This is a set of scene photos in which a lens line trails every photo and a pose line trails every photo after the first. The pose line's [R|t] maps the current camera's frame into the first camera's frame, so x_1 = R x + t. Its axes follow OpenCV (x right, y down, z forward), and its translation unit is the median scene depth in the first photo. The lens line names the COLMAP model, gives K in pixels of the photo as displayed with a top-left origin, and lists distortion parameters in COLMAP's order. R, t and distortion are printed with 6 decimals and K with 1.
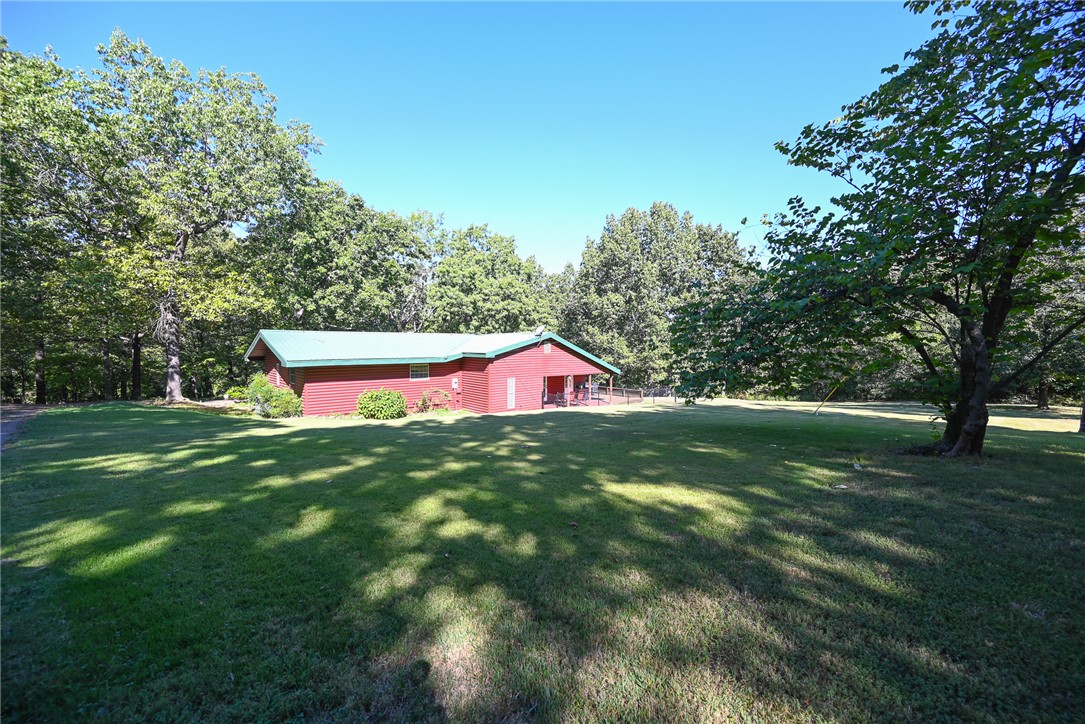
lens RADIAL K [[424.8, 0, 544.4], [0, 424.8, 362.1], [0, 0, 1]] dist [0.001294, -0.000407]
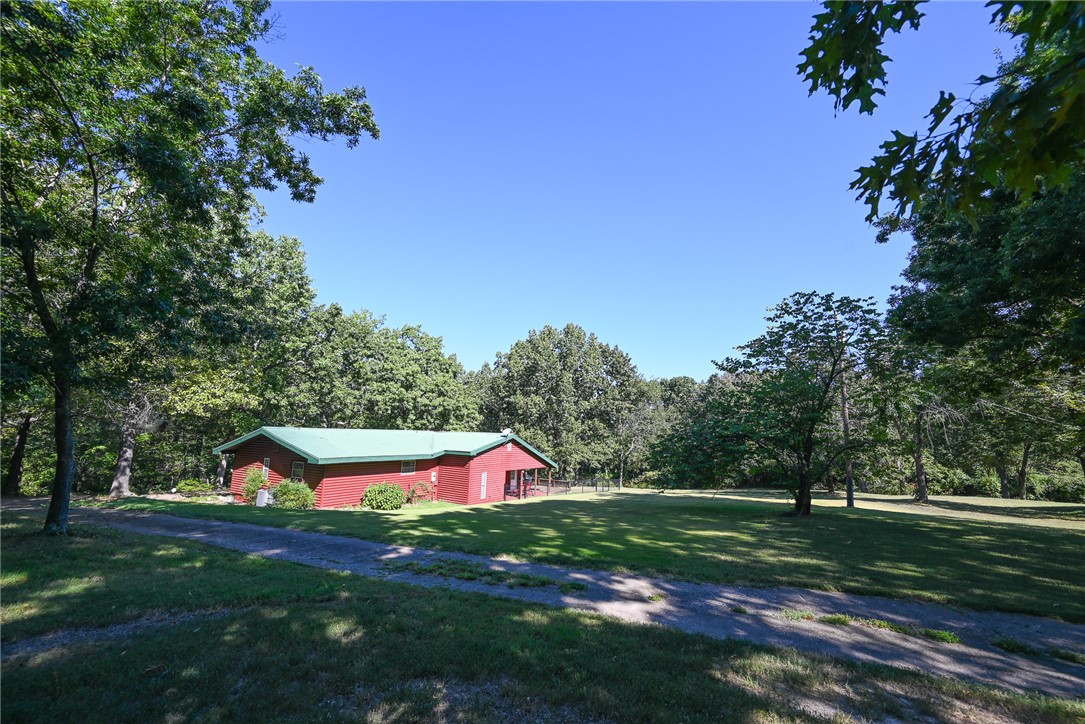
lens RADIAL K [[424.8, 0, 540.6], [0, 424.8, 362.9], [0, 0, 1]] dist [0.001294, -0.000407]
pose [[0.960970, 0.069238, 0.267849, -0.149235], [-0.014662, 0.979561, -0.200612, -0.015020], [-0.276265, 0.188855, 0.942344, -0.130882]]
